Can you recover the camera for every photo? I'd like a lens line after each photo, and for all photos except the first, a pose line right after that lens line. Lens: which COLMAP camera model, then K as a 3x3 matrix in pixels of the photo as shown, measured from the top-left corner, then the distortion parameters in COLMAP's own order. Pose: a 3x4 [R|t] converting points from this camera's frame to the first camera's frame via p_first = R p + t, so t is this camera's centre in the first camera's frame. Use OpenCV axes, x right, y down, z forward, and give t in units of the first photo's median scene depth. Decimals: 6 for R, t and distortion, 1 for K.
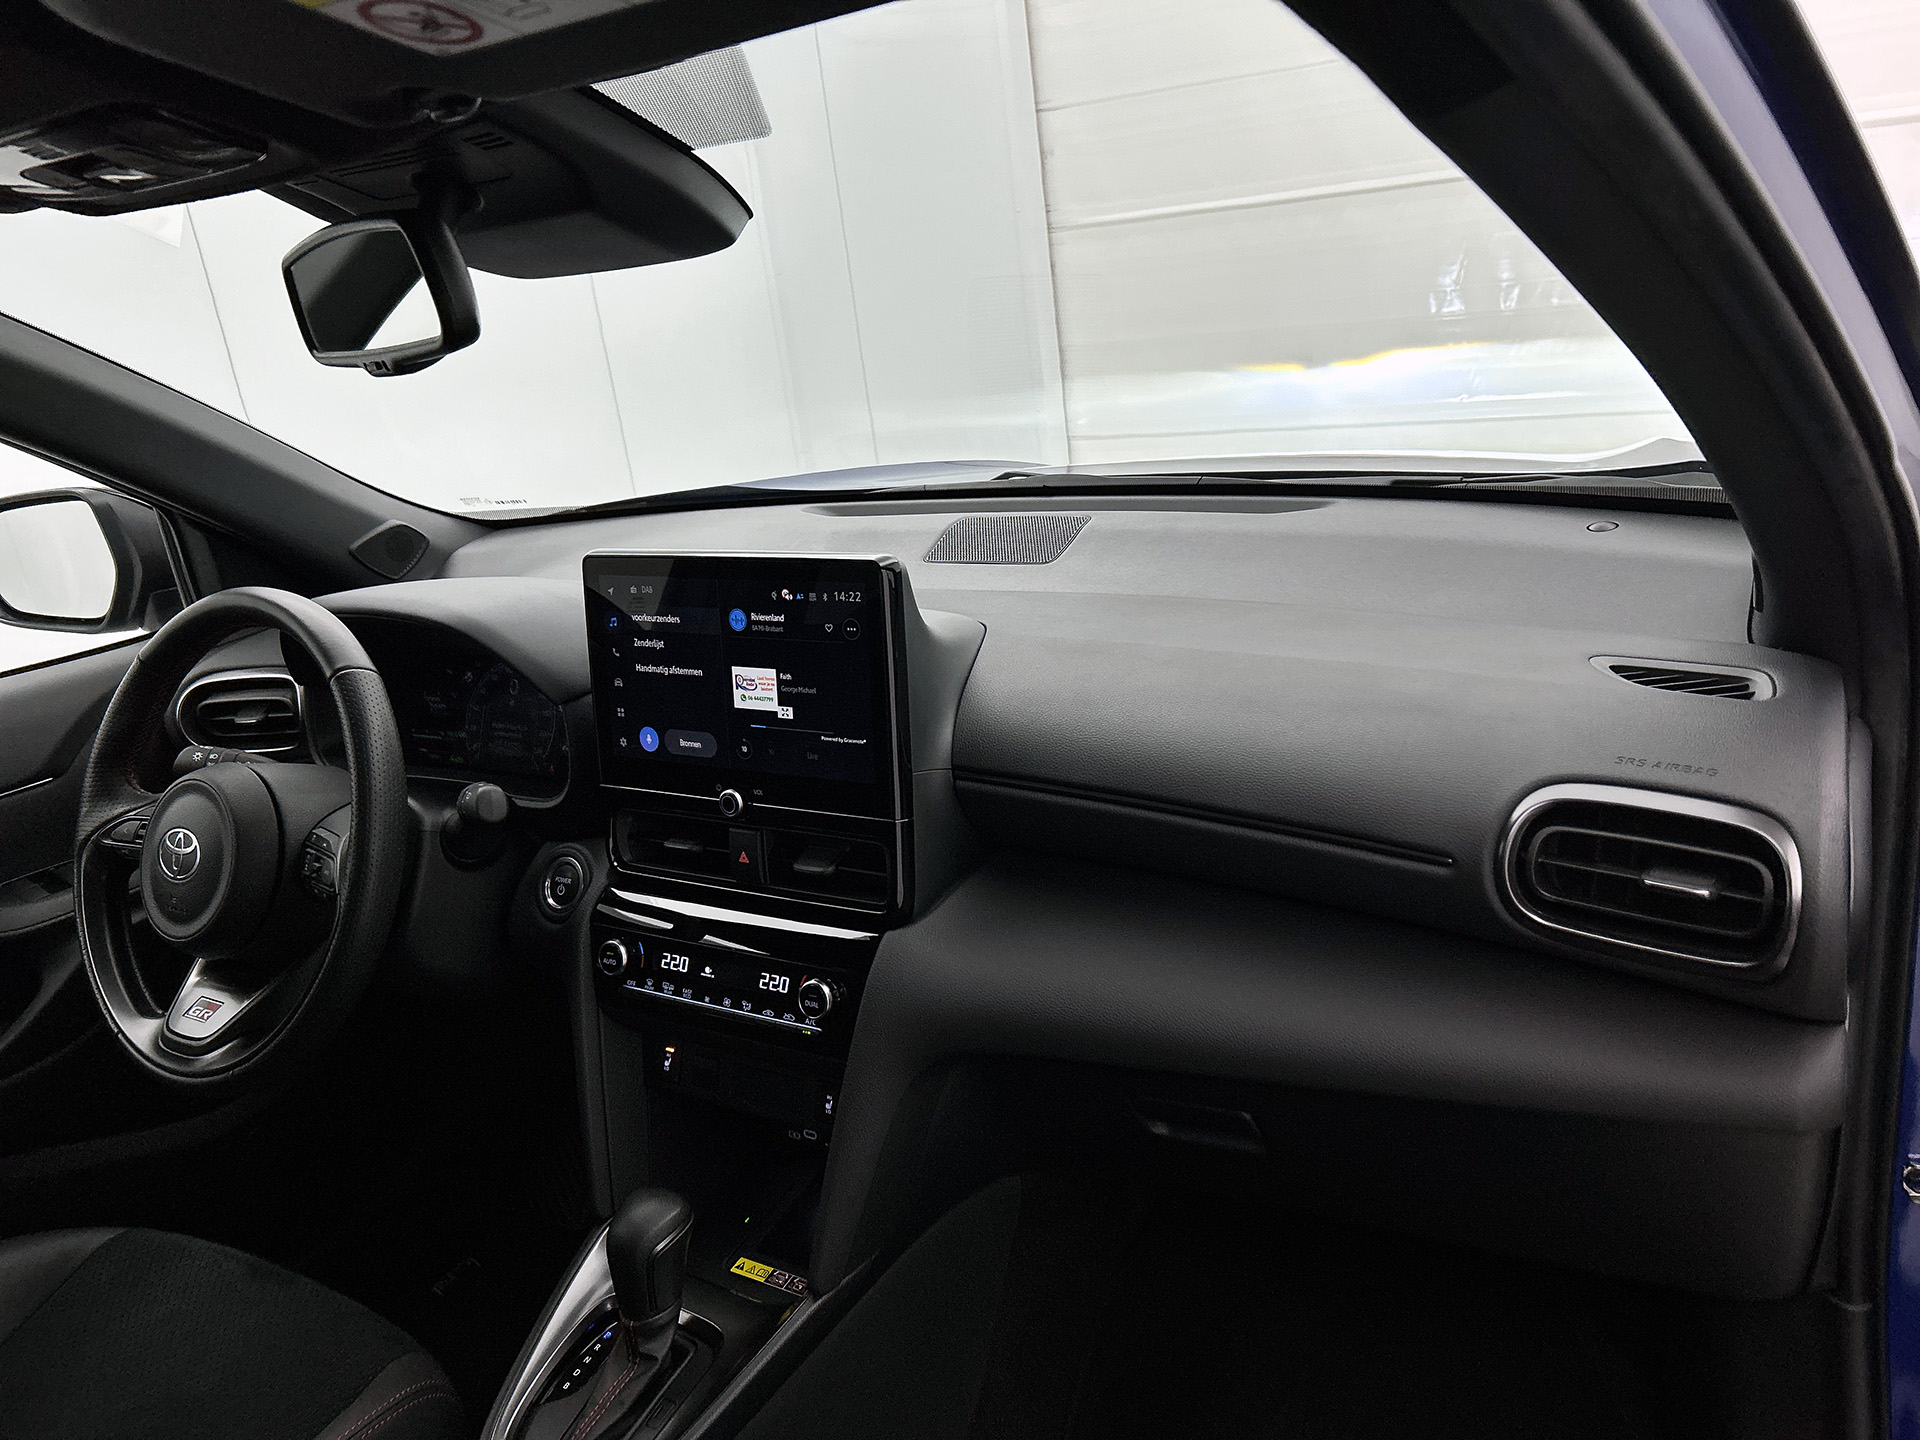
lens RADIAL K [[1446.9, 0, 981.7], [0, 1446.9, 674.5], [0, 0, 1]] dist [0.056394, -0.179620]
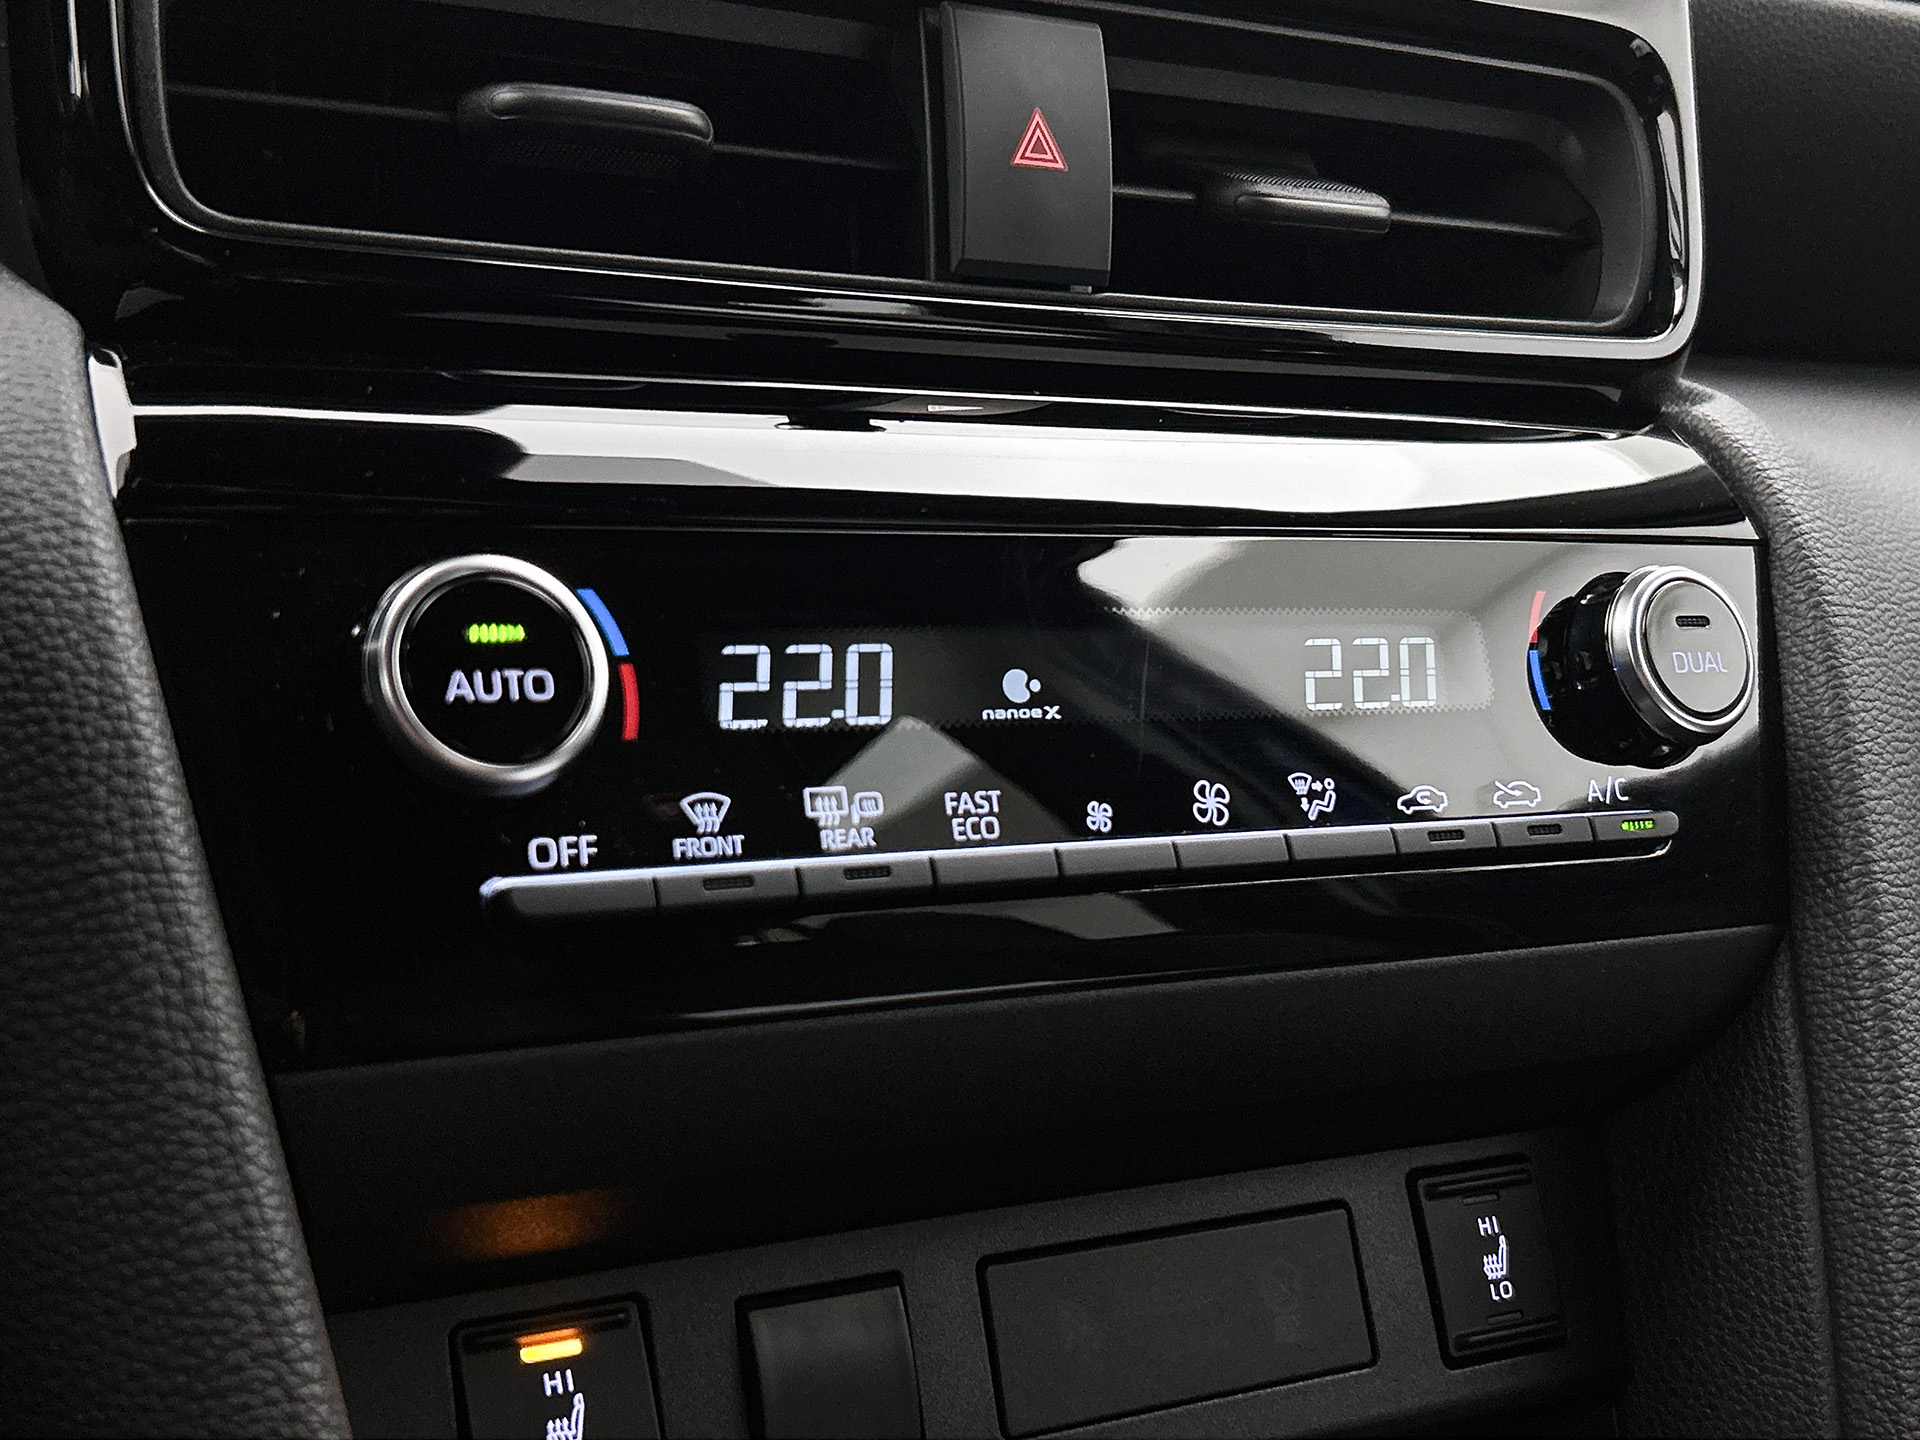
lens RADIAL K [[2378.4, 0, 971.8], [0, 2378.4, 713.9], [0, 0, 1]] dist [0.163818, -0.528114]
pose [[0.473311, 0.050341, 0.879456, -0.471674], [0.180814, 0.971556, -0.152924, 0.259111], [-0.862138, 0.231399, 0.450746, 0.891194]]
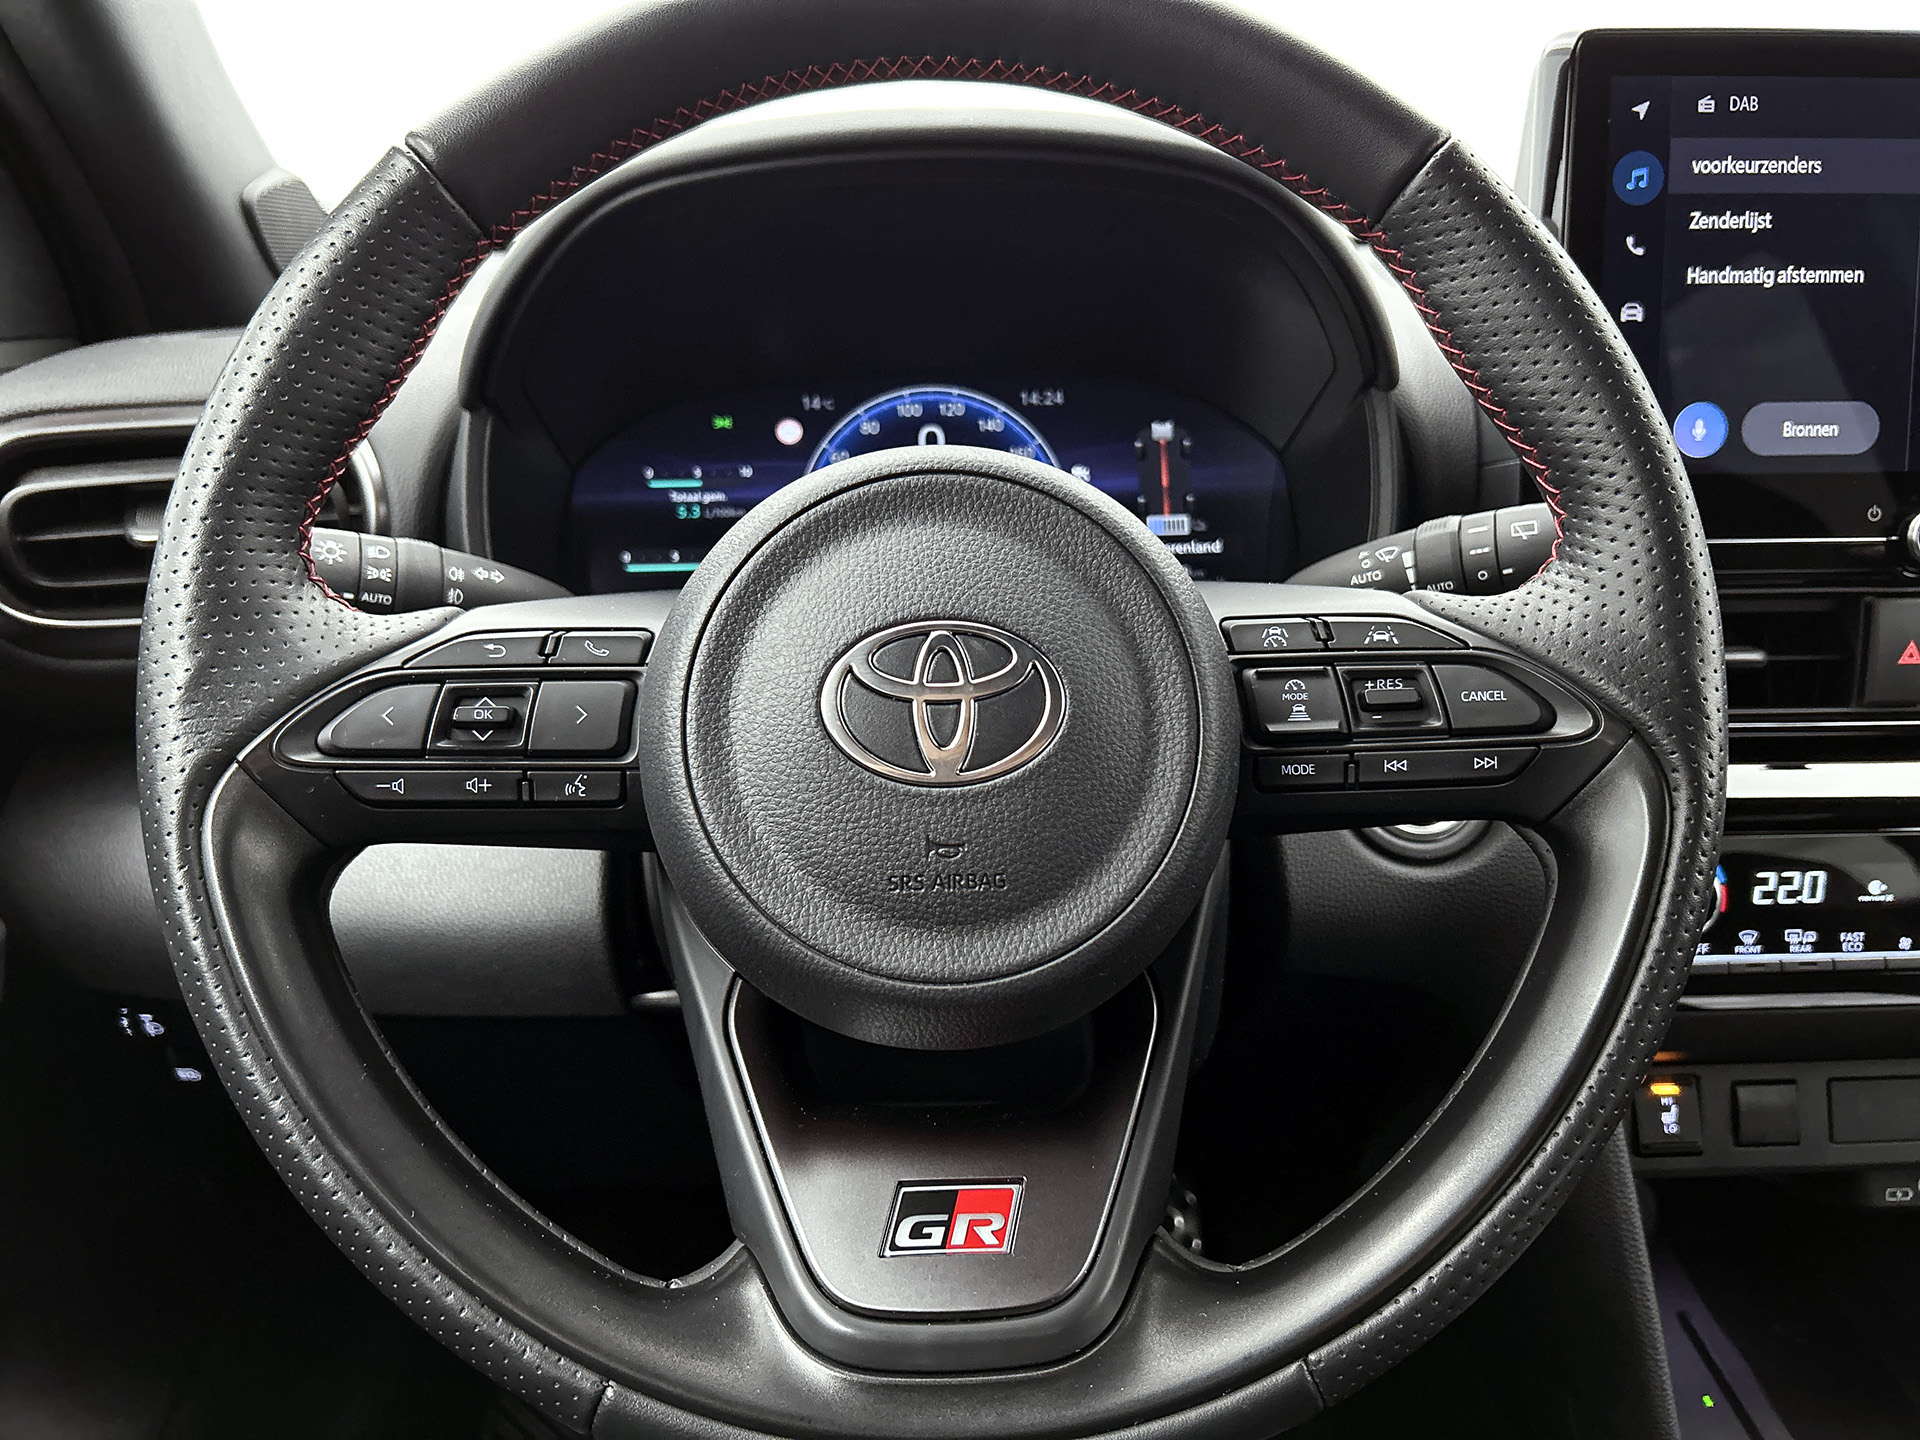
lens RADIAL K [[1478.6, 0, 954.9], [0, 1478.6, 726.5], [0, 0, 1]] dist [0.060380, -0.112745]
pose [[0.834610, -0.050758, 0.548497, -0.742533], [0.074048, 0.997046, -0.020405, 0.139783], [-0.545841, 0.057645, 0.835904, 0.764660]]
